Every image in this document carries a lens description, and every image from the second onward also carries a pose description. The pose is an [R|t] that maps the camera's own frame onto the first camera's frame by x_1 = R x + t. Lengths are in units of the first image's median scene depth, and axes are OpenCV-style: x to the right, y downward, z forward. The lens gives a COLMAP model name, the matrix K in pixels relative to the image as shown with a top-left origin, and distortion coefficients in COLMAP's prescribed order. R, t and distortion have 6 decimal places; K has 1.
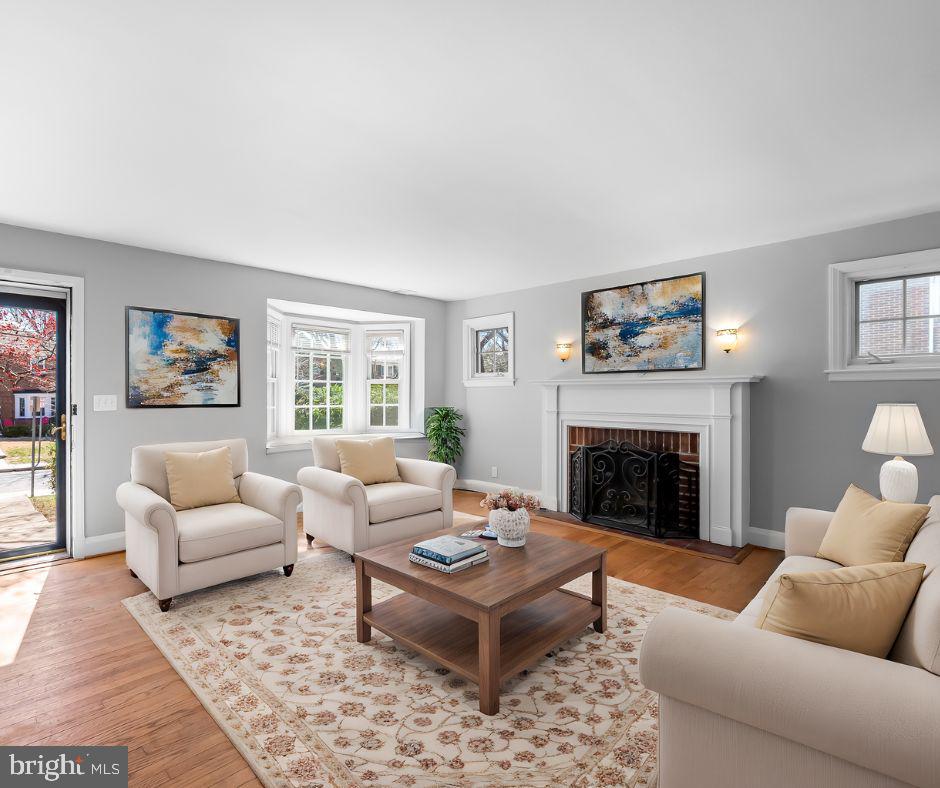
lens RADIAL K [[495.0, 0, 386.9], [0, 495.0, 394.2], [0, 0, 1]] dist [-0.001043, 0.000317]
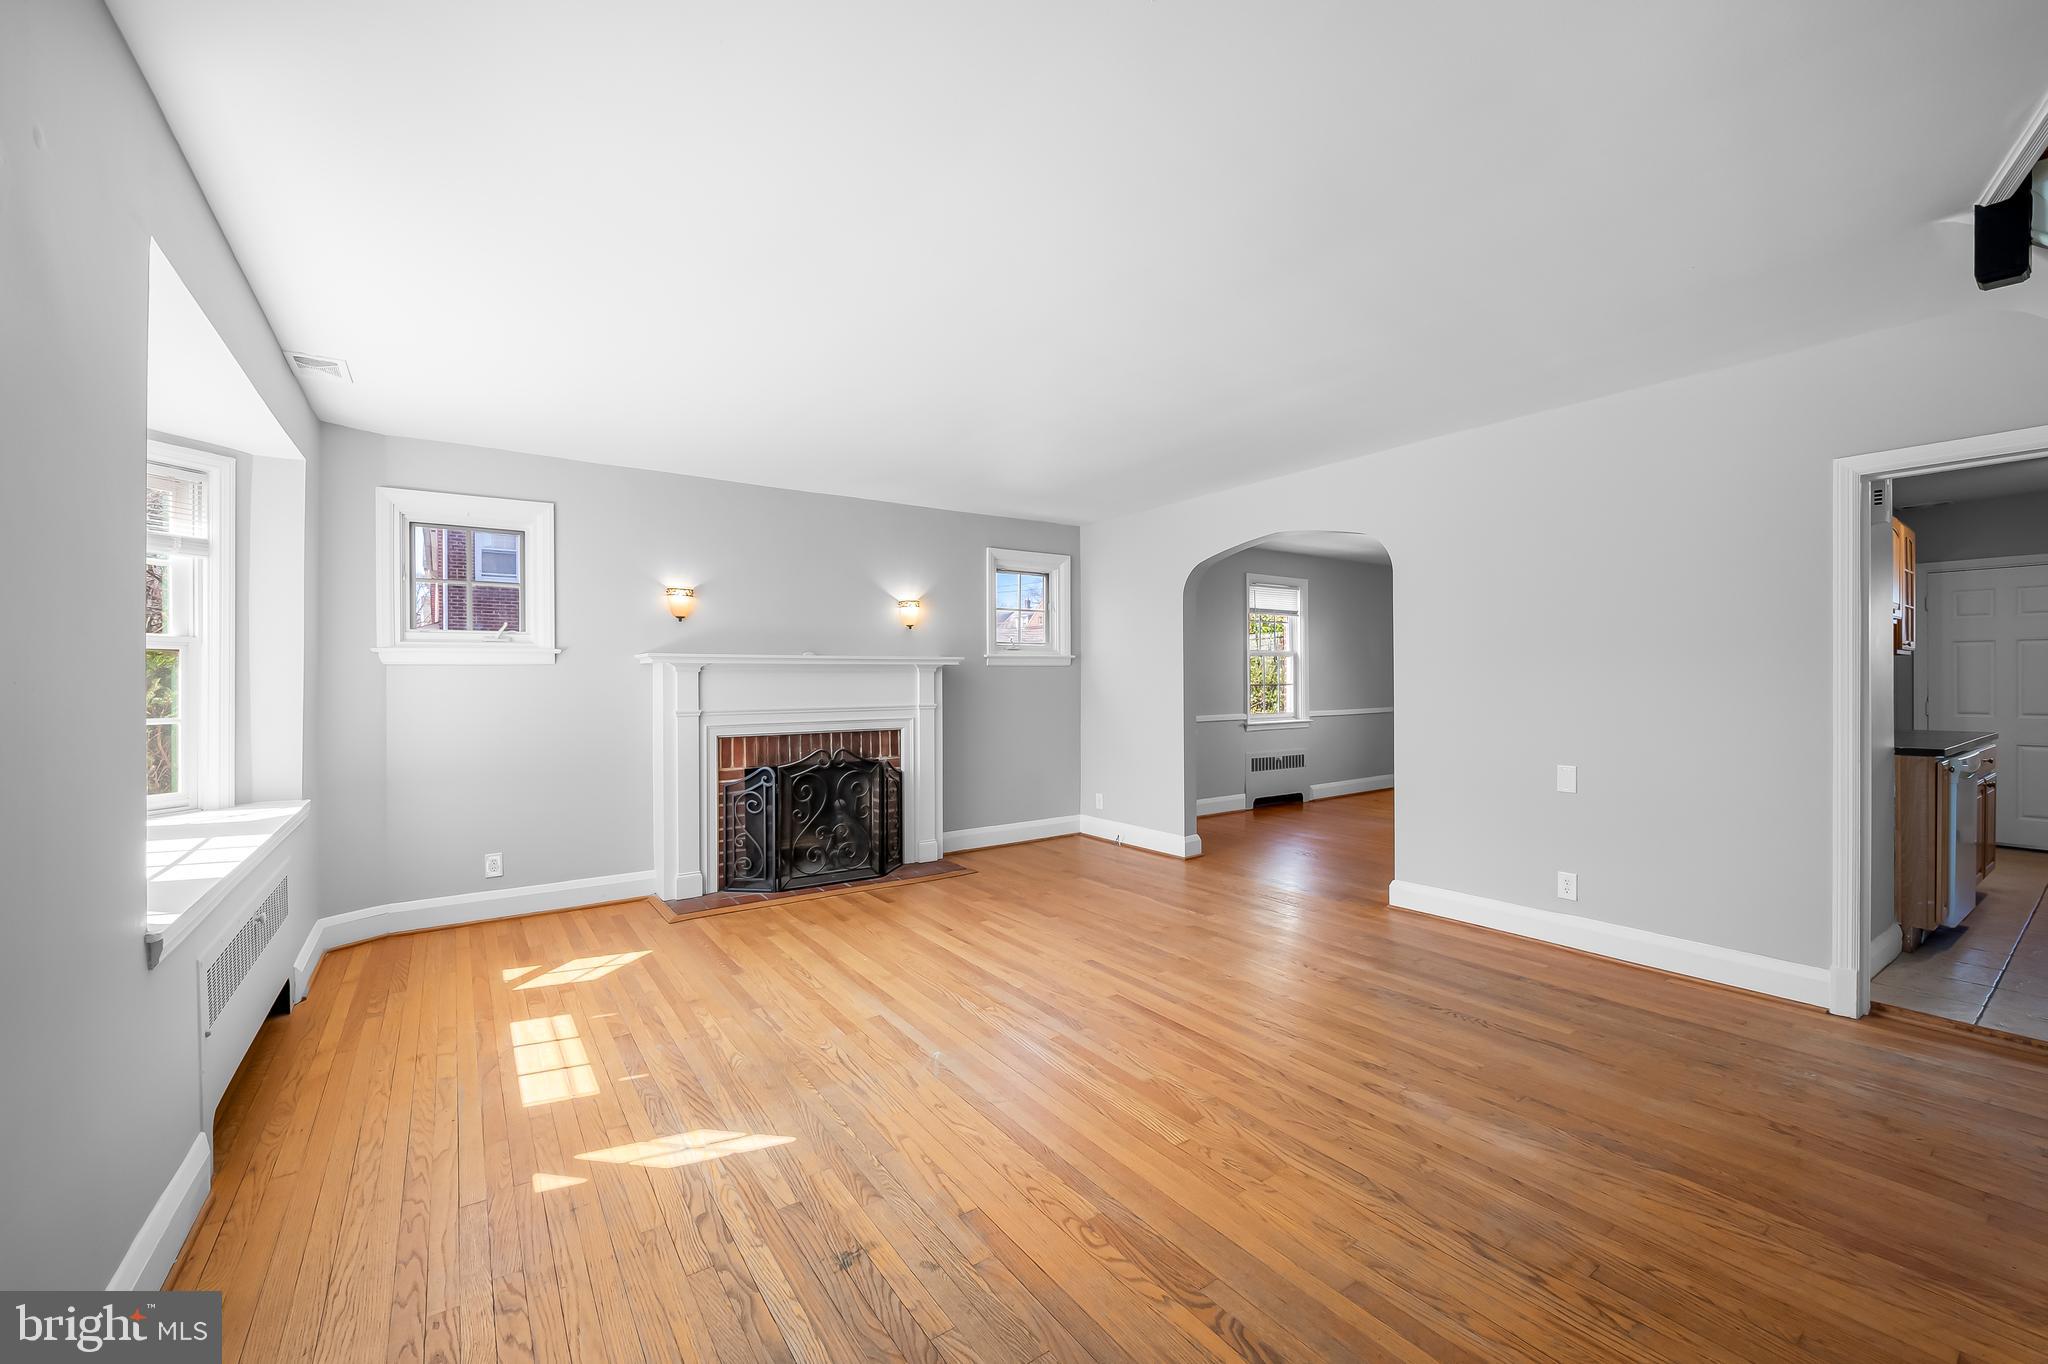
lens RADIAL K [[812.8, 0, 1051.8], [0, 812.8, 678.7], [0, 0, 1]] dist [-0.001039, -0.000187]
pose [[0.071448, 0.000397, 0.997444, -0.554509], [0.008587, 0.999963, -0.001013, 0.002246], [-0.997407, 0.008638, 0.071442, 0.581777]]
